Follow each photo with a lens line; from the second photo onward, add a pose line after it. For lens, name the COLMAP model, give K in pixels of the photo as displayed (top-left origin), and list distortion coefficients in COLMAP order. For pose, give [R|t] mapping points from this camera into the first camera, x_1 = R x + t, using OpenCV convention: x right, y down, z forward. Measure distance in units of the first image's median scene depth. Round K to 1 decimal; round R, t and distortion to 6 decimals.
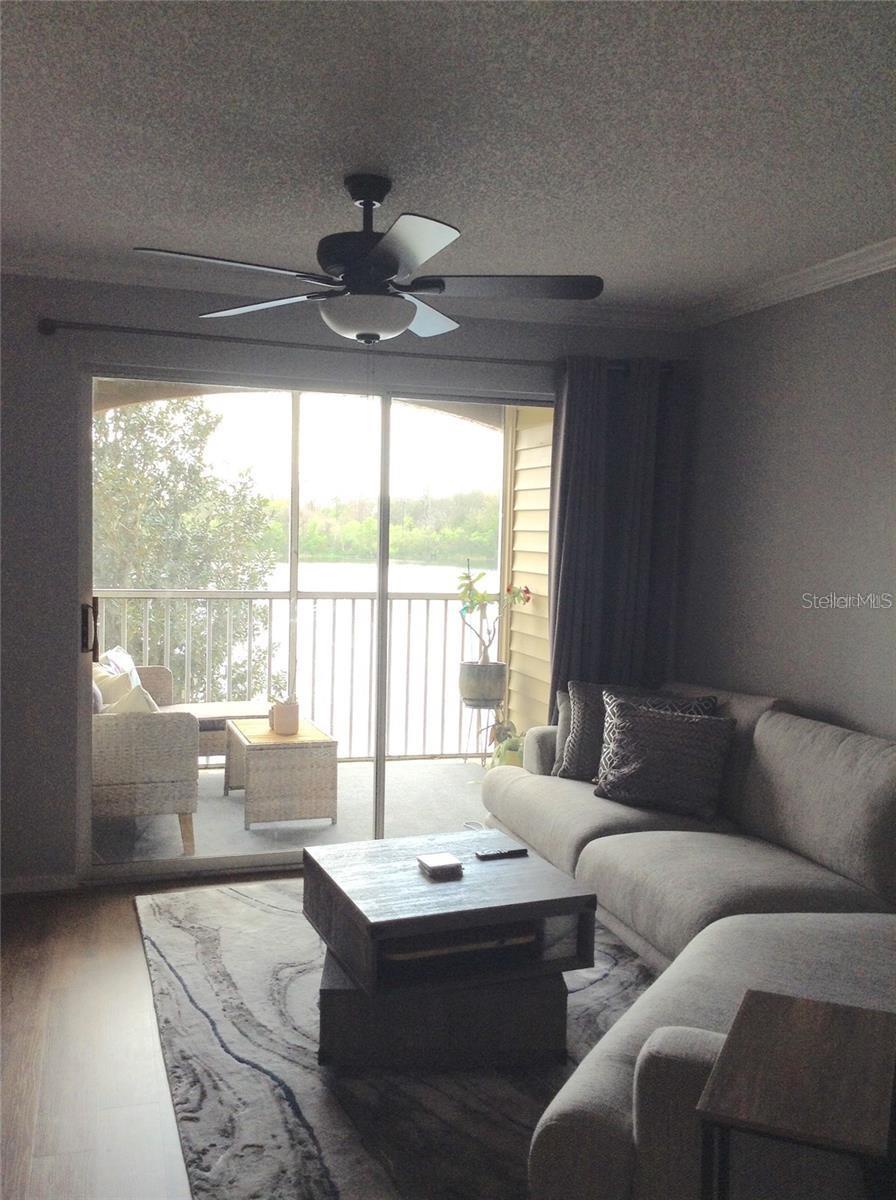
lens RADIAL K [[1151.9, 0, 448.0], [0, 1151.9, 600.0], [0, 0, 1]] dist [-0.002521, -0.000503]
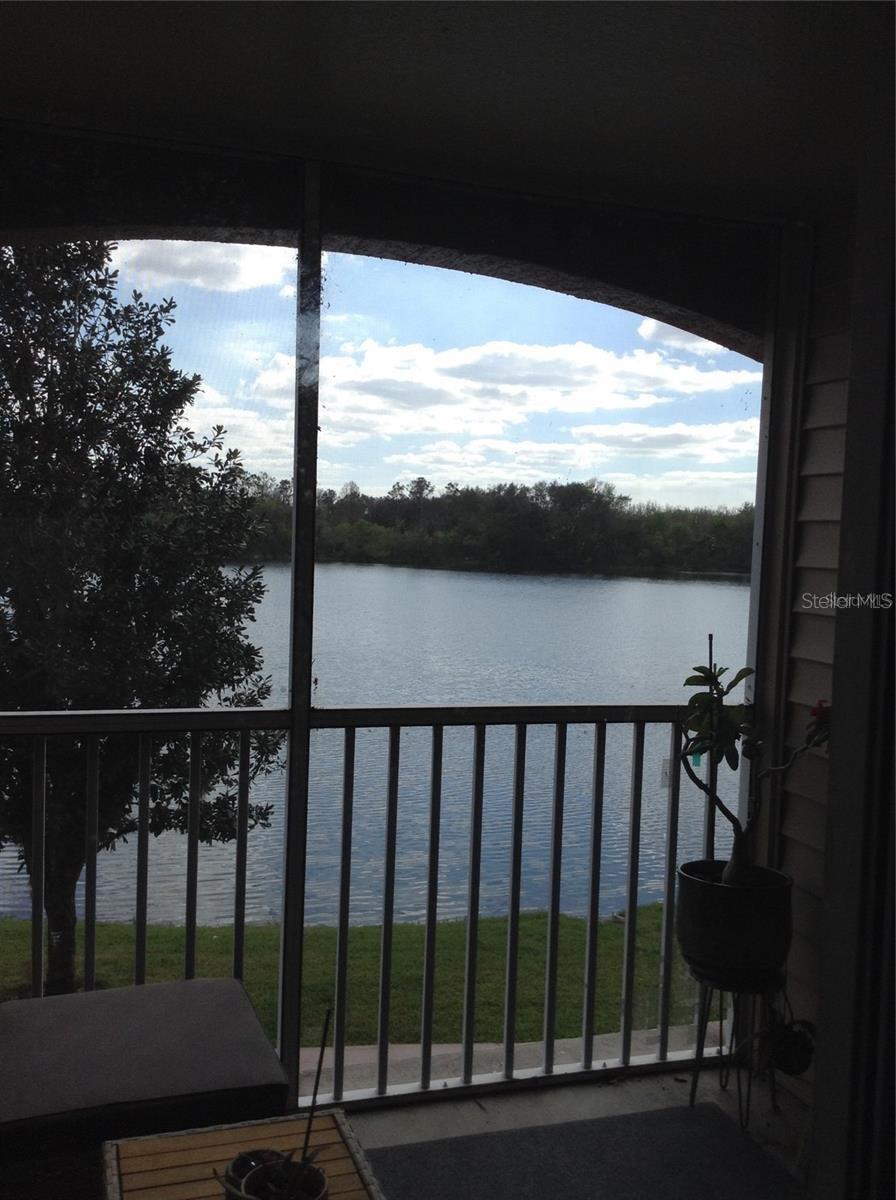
lens RADIAL K [[1151.9, 0, 448.0], [0, 1151.9, 600.0], [0, 0, 1]] dist [-0.002521, -0.000503]
pose [[0.999888, 0.011683, 0.009313, -0.037610], [-0.011661, 0.999929, -0.002362, -0.021283], [-0.009340, 0.002253, 0.999954, 0.258409]]
